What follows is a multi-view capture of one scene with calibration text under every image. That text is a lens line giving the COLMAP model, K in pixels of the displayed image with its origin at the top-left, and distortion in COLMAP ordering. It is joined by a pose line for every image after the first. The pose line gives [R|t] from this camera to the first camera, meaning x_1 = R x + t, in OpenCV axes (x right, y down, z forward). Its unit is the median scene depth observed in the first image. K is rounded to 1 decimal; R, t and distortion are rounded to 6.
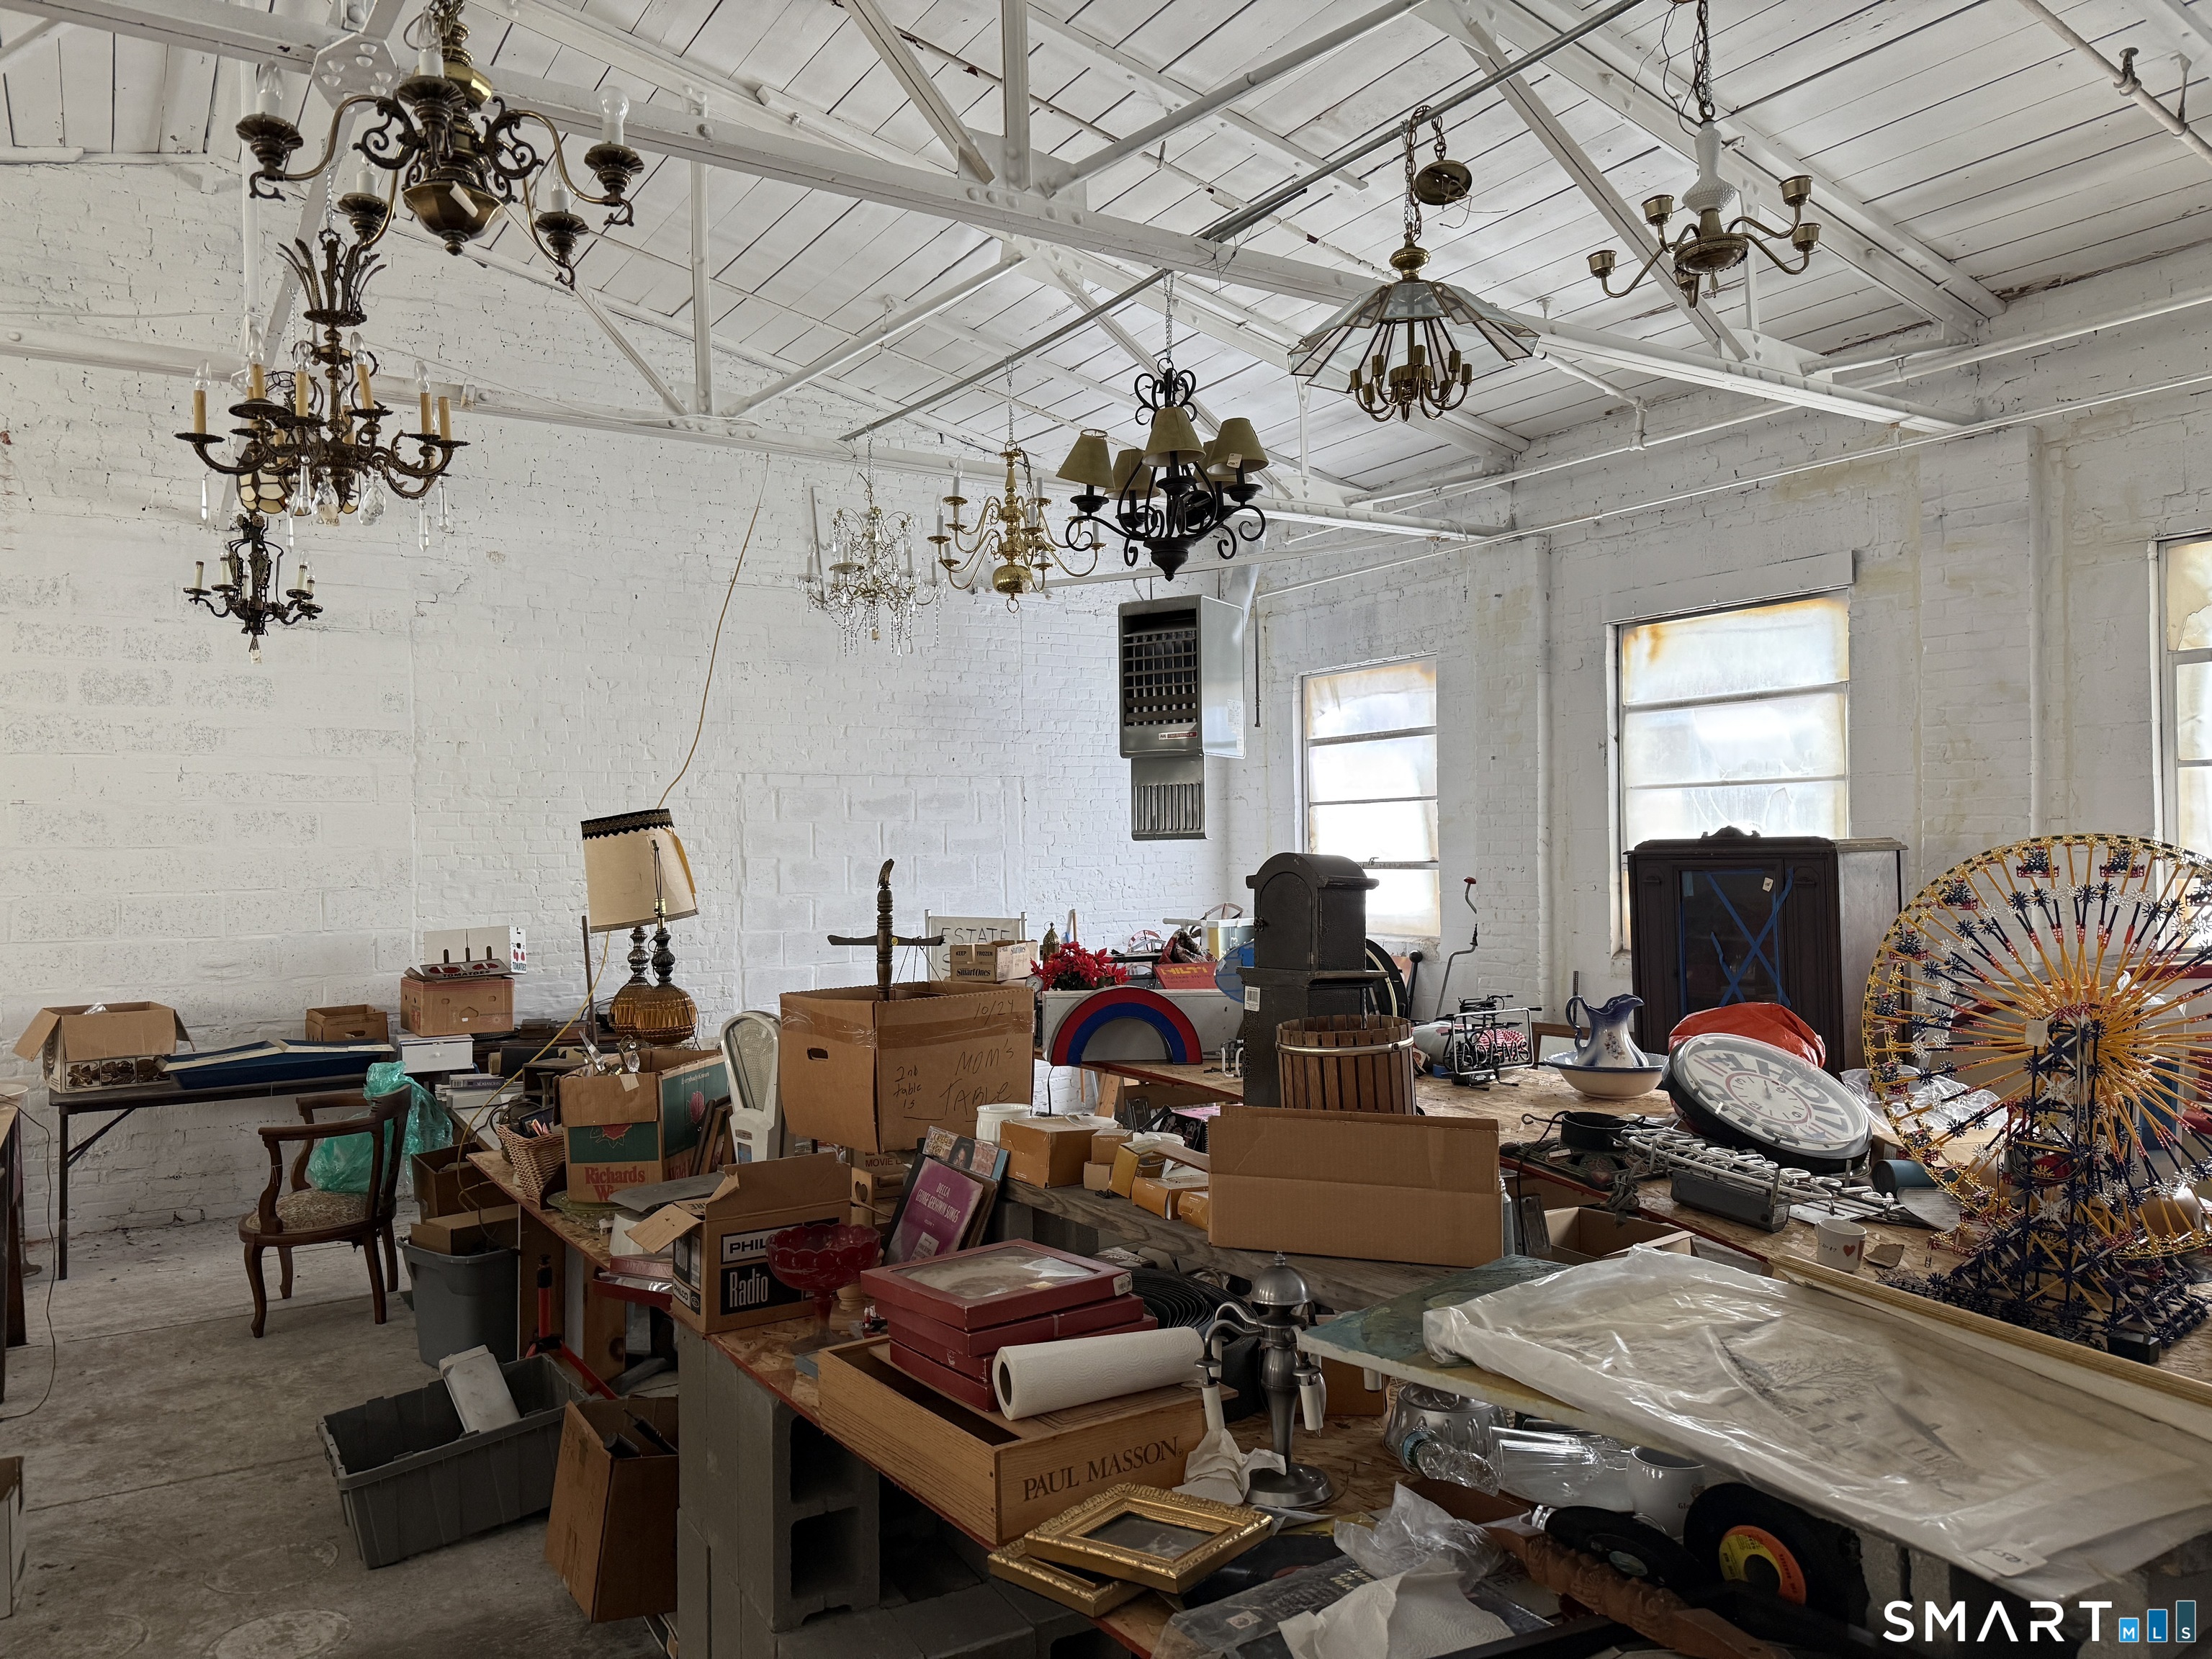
lens RADIAL K [[1553.9, 0, 1102.3], [0, 1553.9, 826.0], [0, 0, 1]] dist [0.065896, -0.076736]
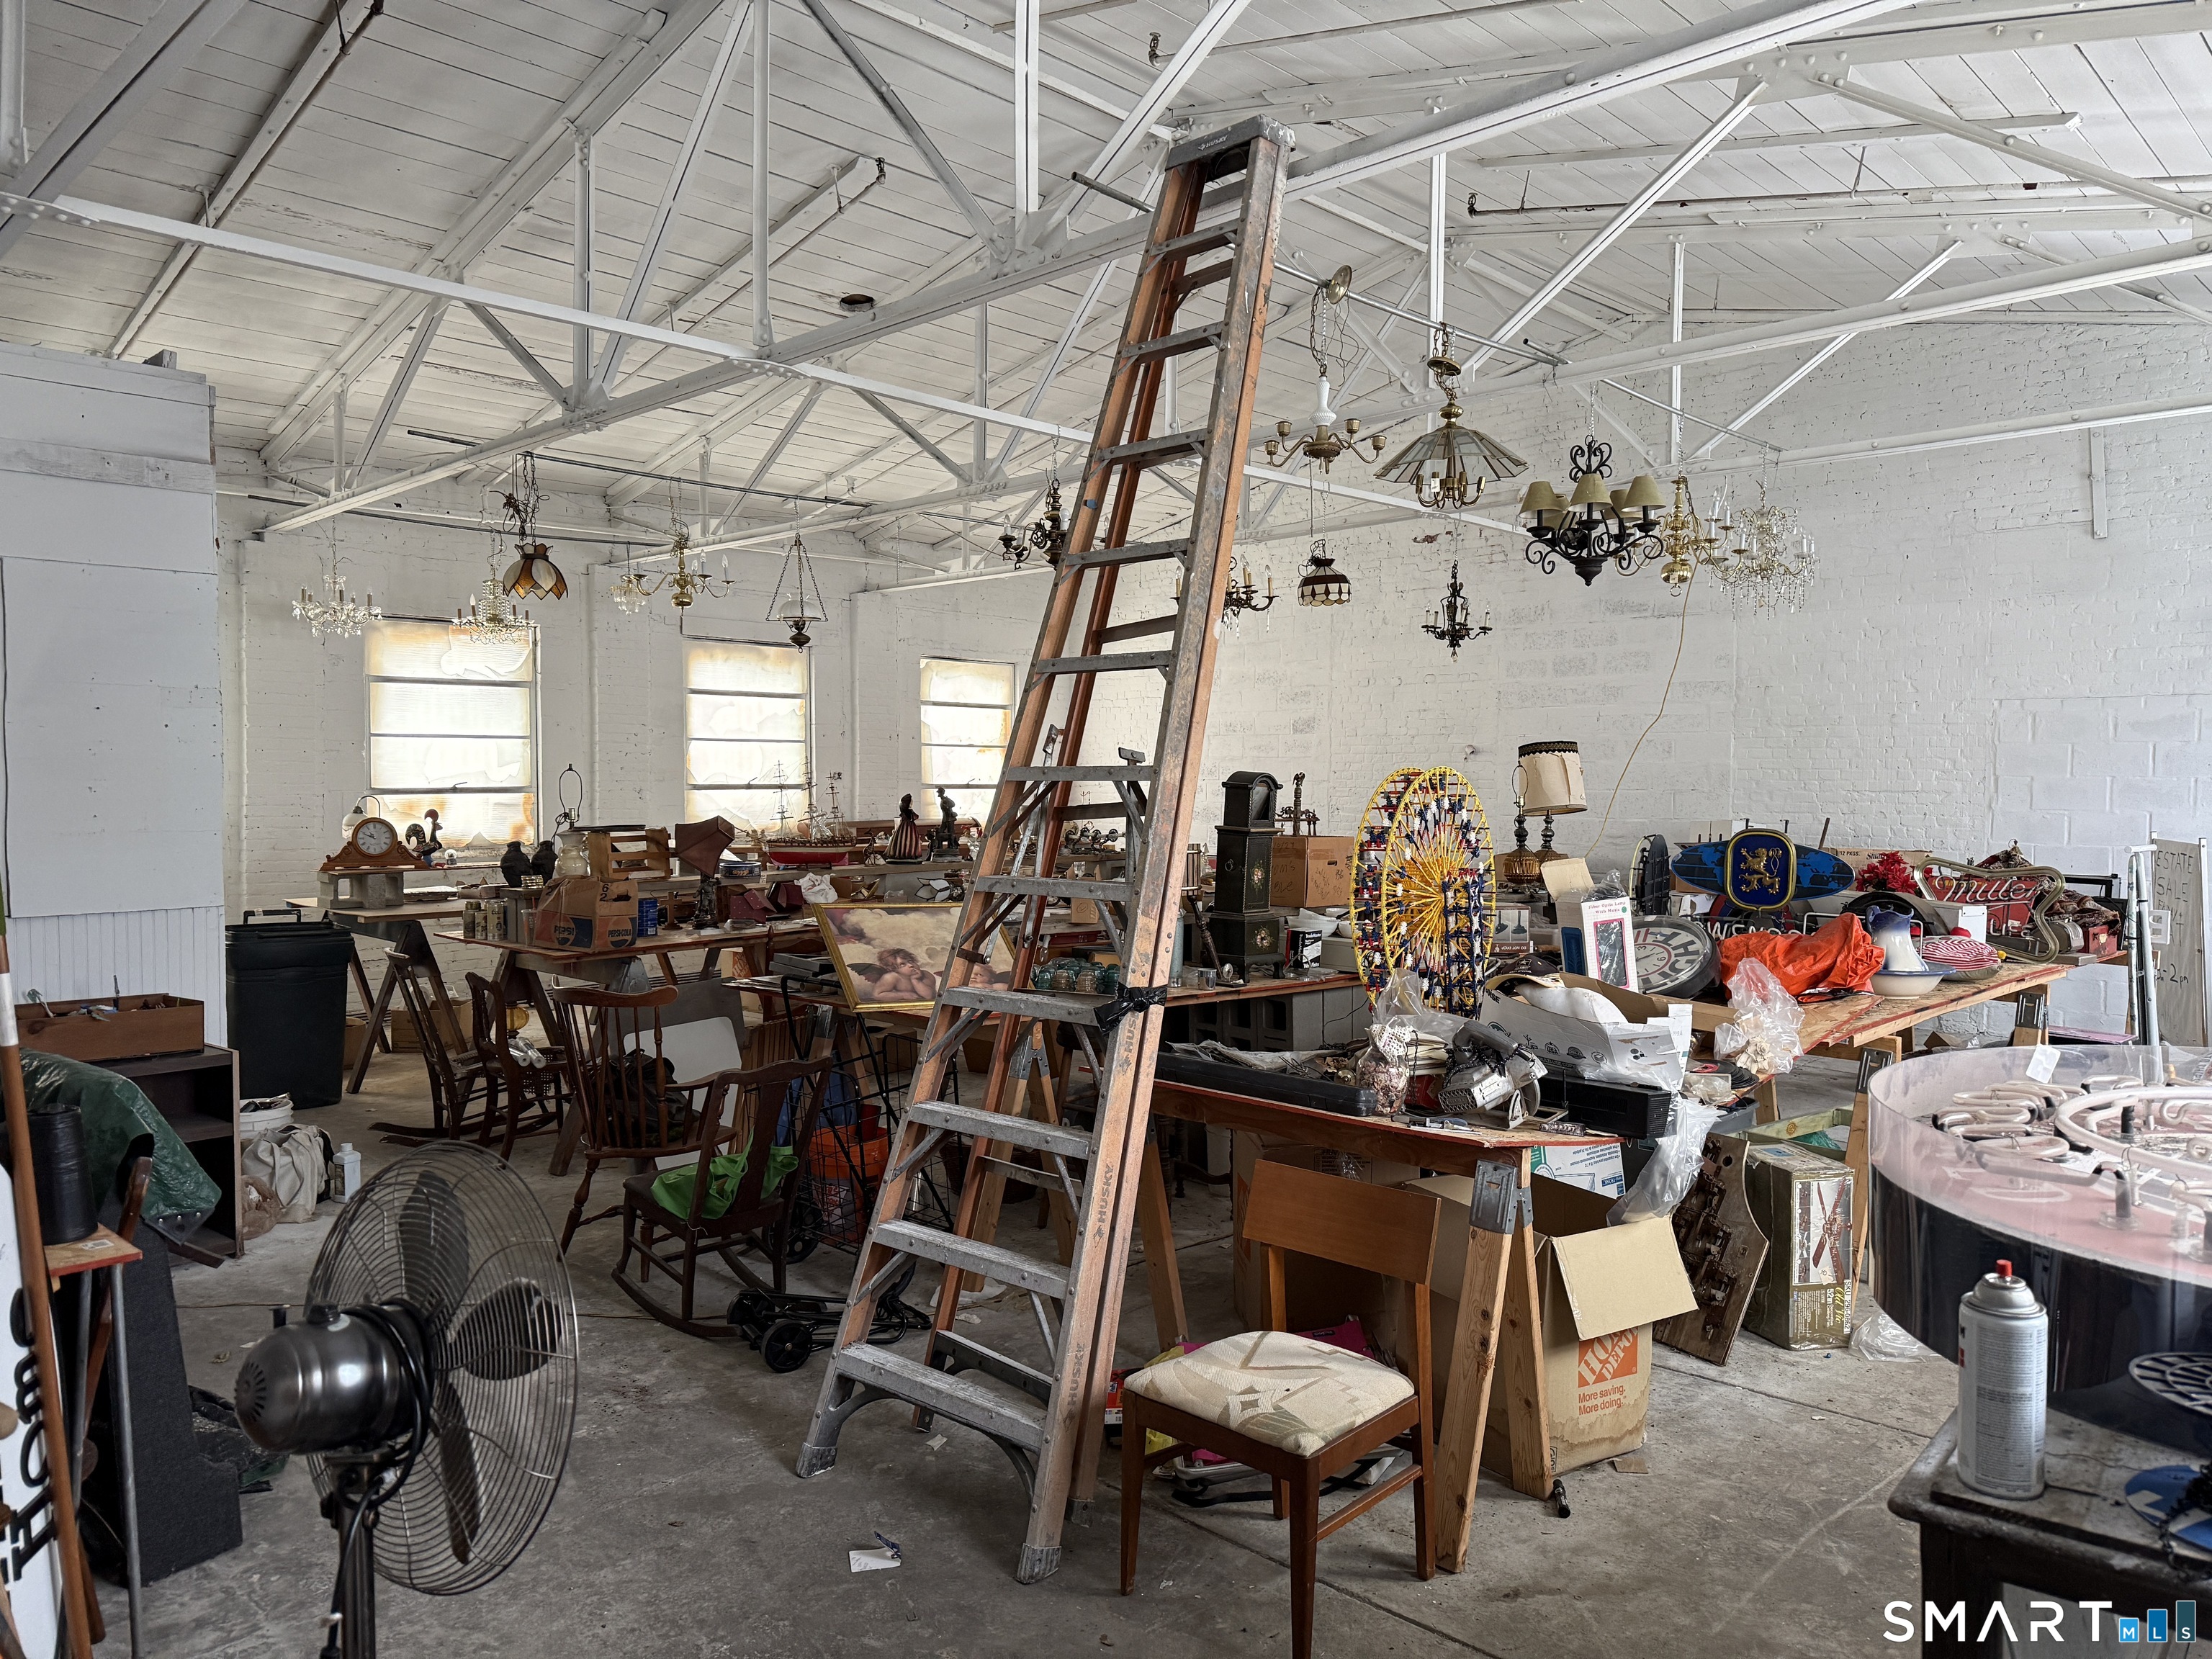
lens RADIAL K [[1553.9, 0, 1101.2], [0, 1553.9, 828.5], [0, 0, 1]] dist [0.065896, -0.076736]
pose [[0.231822, 0.049942, -0.971475, 0.800227], [0.005406, 0.998600, 0.052626, -0.005046], [0.972743, -0.017452, 0.231227, 0.121041]]
